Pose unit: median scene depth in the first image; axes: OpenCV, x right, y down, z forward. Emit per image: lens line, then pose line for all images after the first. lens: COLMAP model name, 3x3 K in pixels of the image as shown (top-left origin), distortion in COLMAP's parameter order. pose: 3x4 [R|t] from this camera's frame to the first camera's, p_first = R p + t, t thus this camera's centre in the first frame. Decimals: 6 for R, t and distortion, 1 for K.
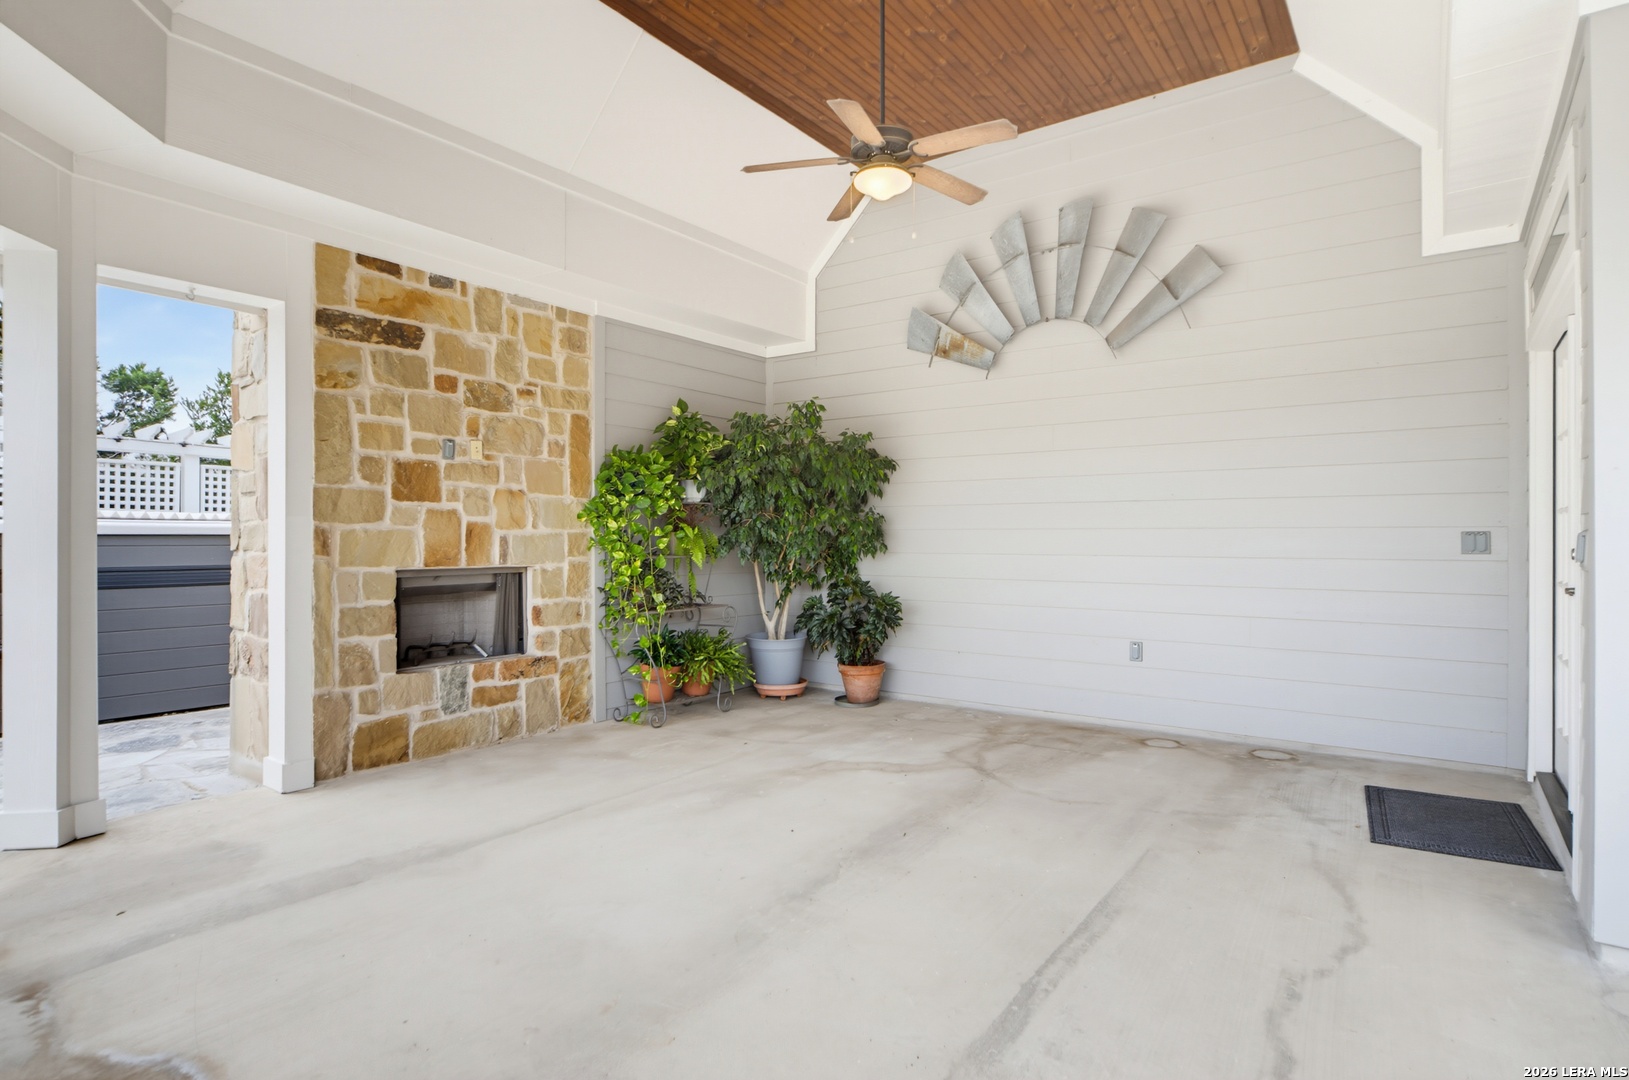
lens RADIAL K [[862.5, 0, 814.2], [0, 862.5, 532.0], [0, 0, 1]] dist [-0.005790, 0.003721]
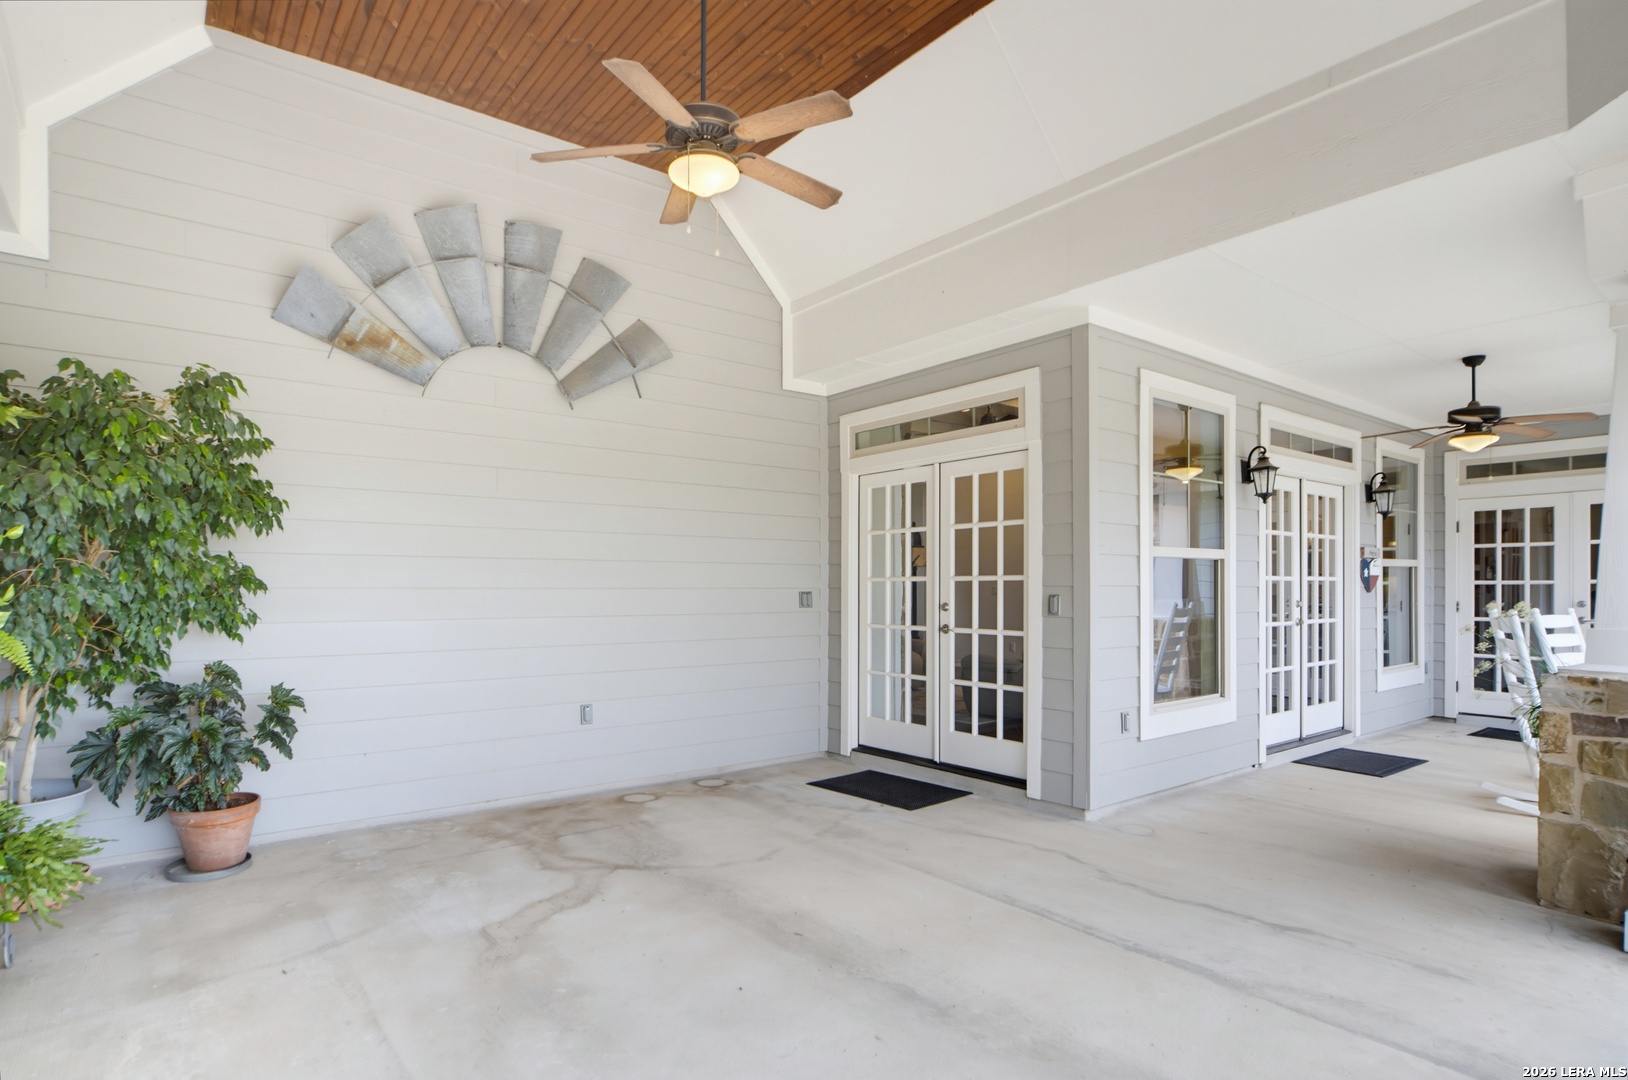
lens RADIAL K [[862.0, 0, 825.0], [0, 862.0, 591.3], [0, 0, 1]] dist [-0.005790, 0.003721]
pose [[0.271494, -0.004522, 0.962429, -0.710708], [-0.005057, 0.999968, 0.006125, -0.012552], [-0.962427, -0.006530, 0.271463, 0.689011]]
